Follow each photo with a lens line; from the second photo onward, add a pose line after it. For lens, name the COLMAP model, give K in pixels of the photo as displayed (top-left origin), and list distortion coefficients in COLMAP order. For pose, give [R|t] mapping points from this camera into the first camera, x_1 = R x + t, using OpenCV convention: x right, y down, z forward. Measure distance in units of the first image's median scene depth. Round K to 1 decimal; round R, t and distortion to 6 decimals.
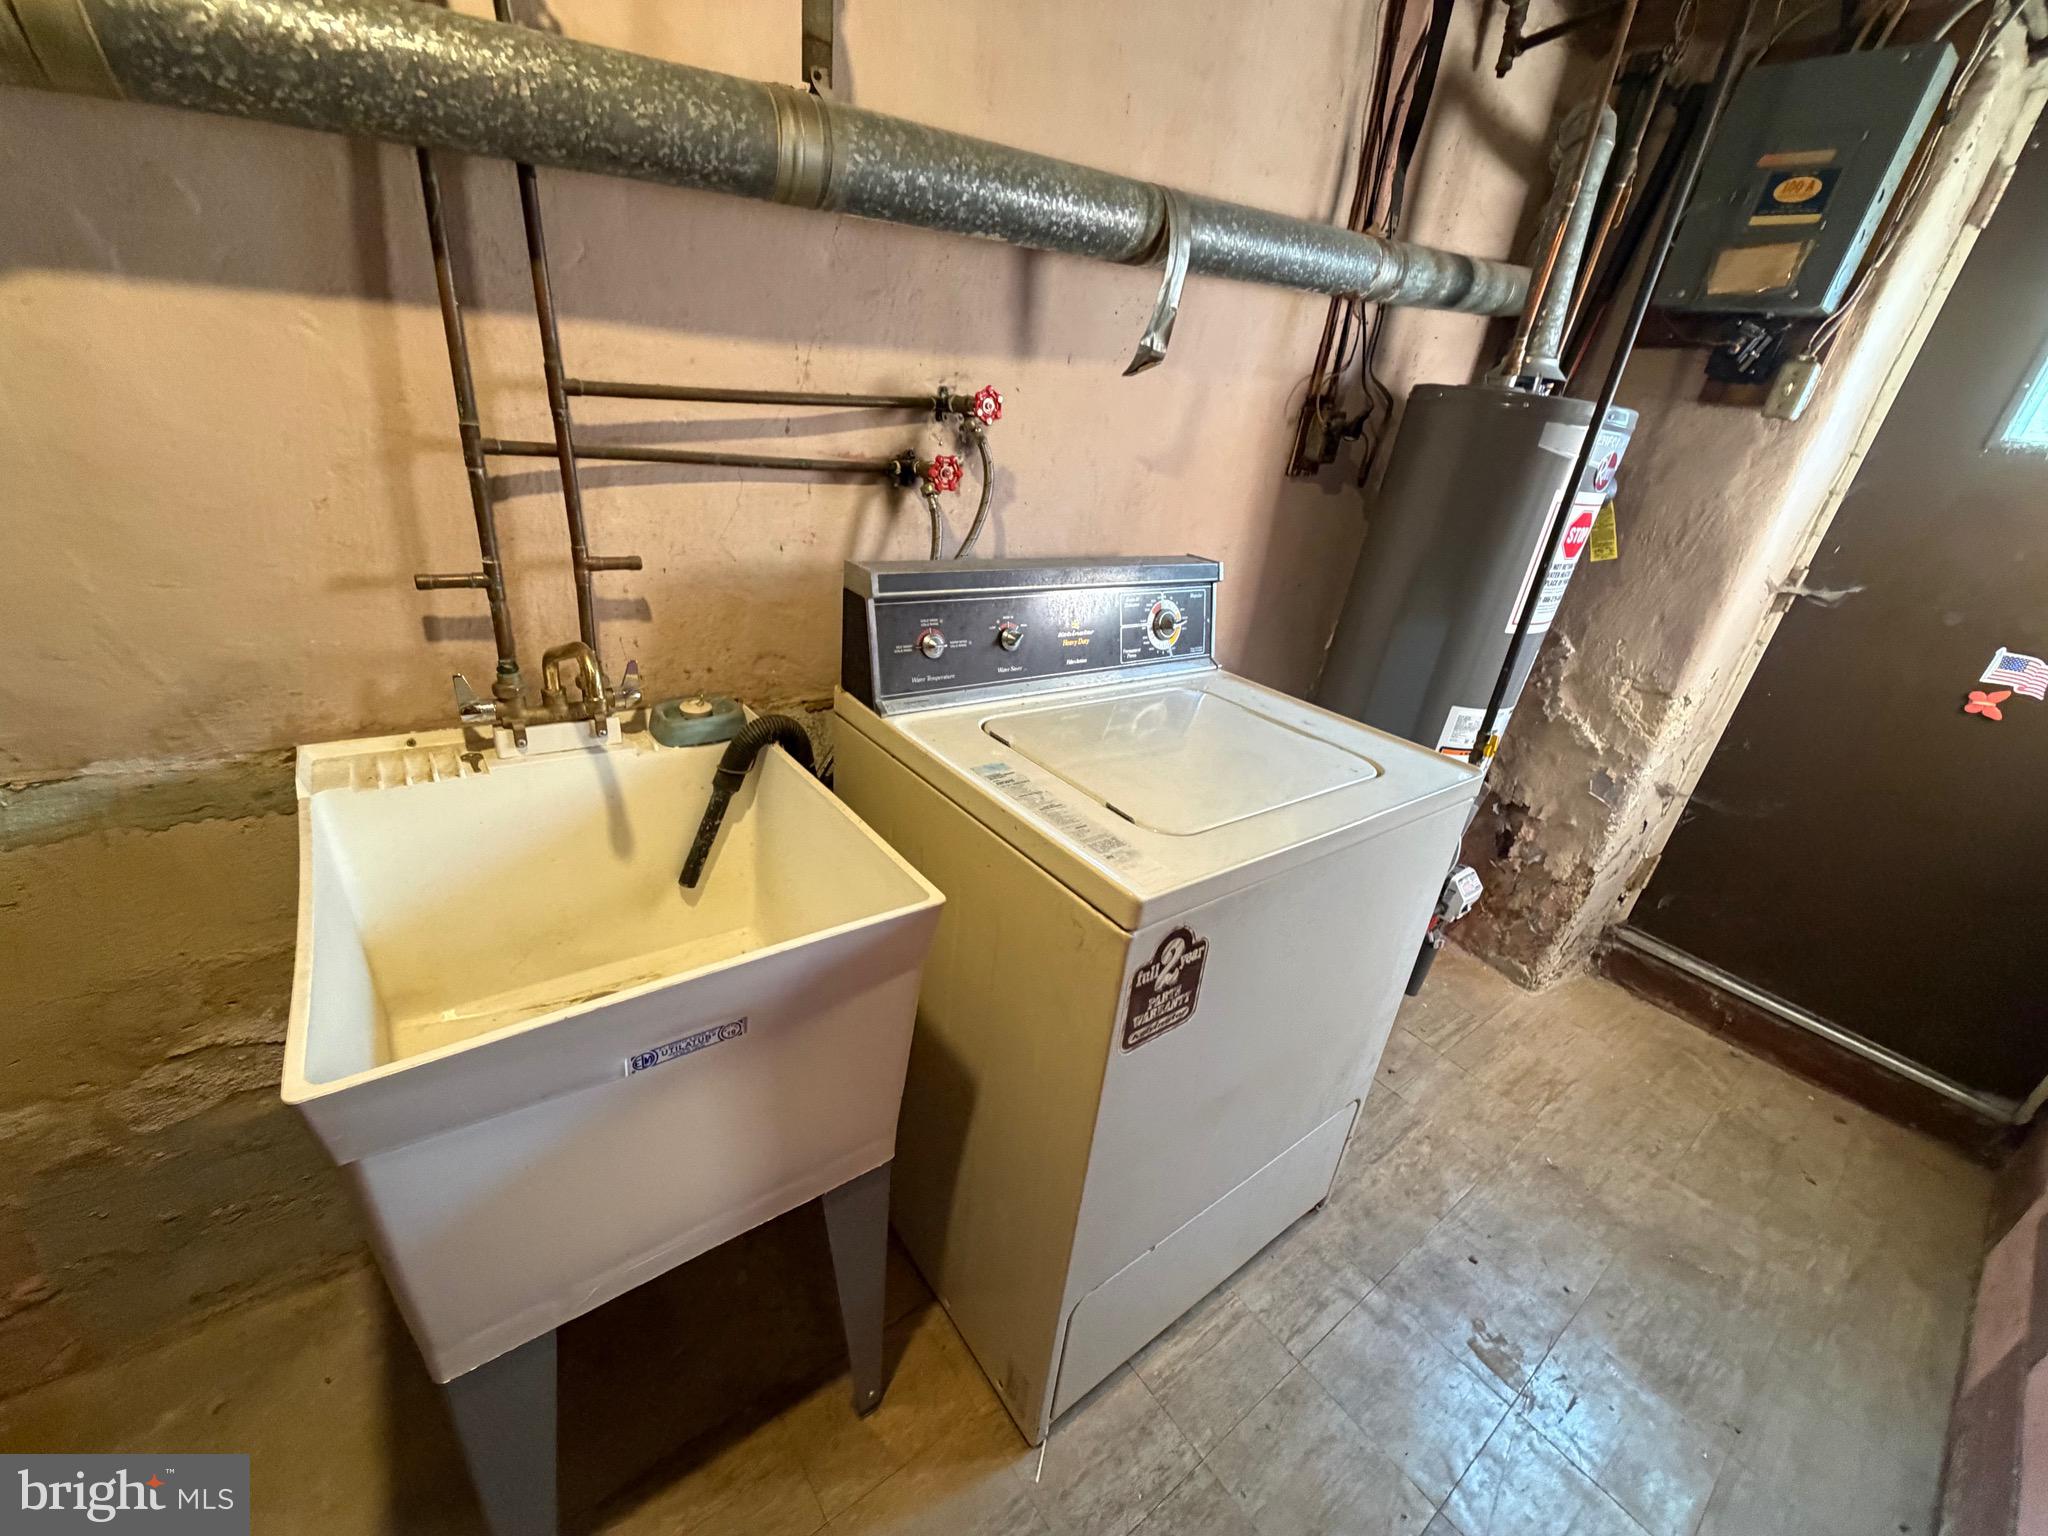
lens RADIAL K [[812.2, 0, 1032.9], [0, 812.2, 767.9], [0, 0, 1]] dist [-0.010371, 0.003068]
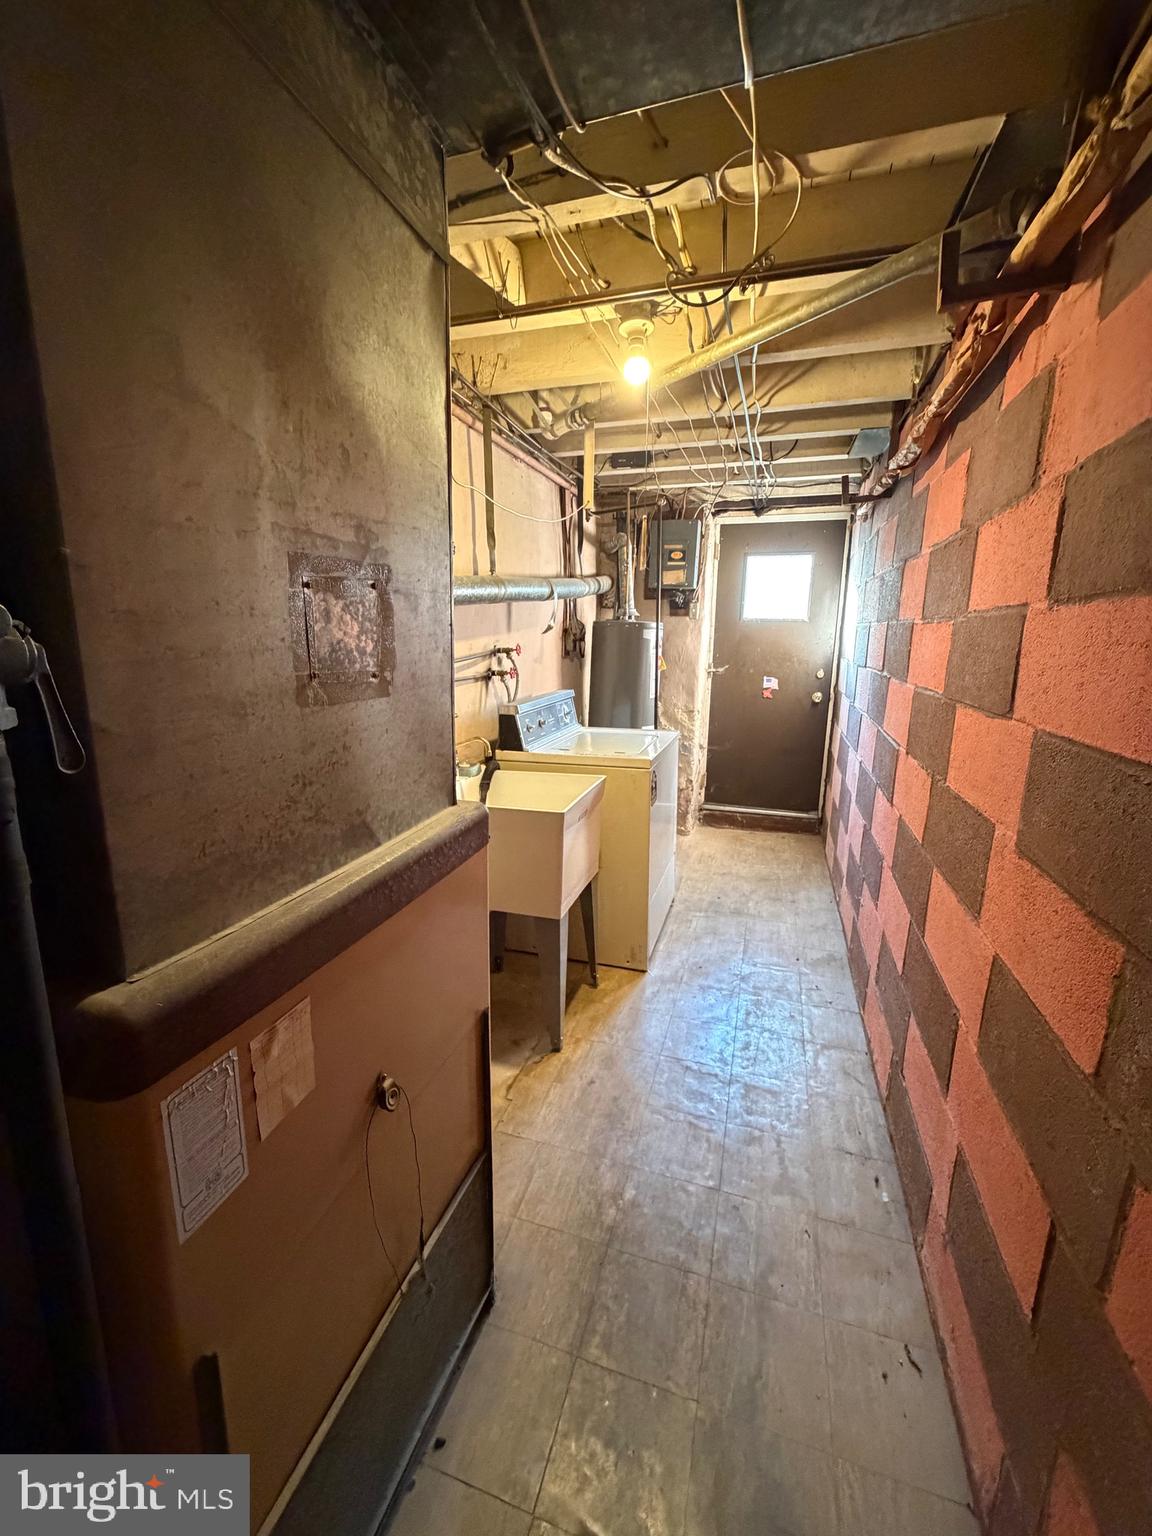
lens RADIAL K [[609.1, 0, 576.3], [0, 609.1, 763.1], [0, 0, 1]] dist [-0.010371, 0.003068]
pose [[0.815507, -0.228708, 0.531640, -0.773938], [0.317061, 0.945042, -0.079802, 0.130116], [-0.484171, 0.233642, 0.843202, -0.598417]]
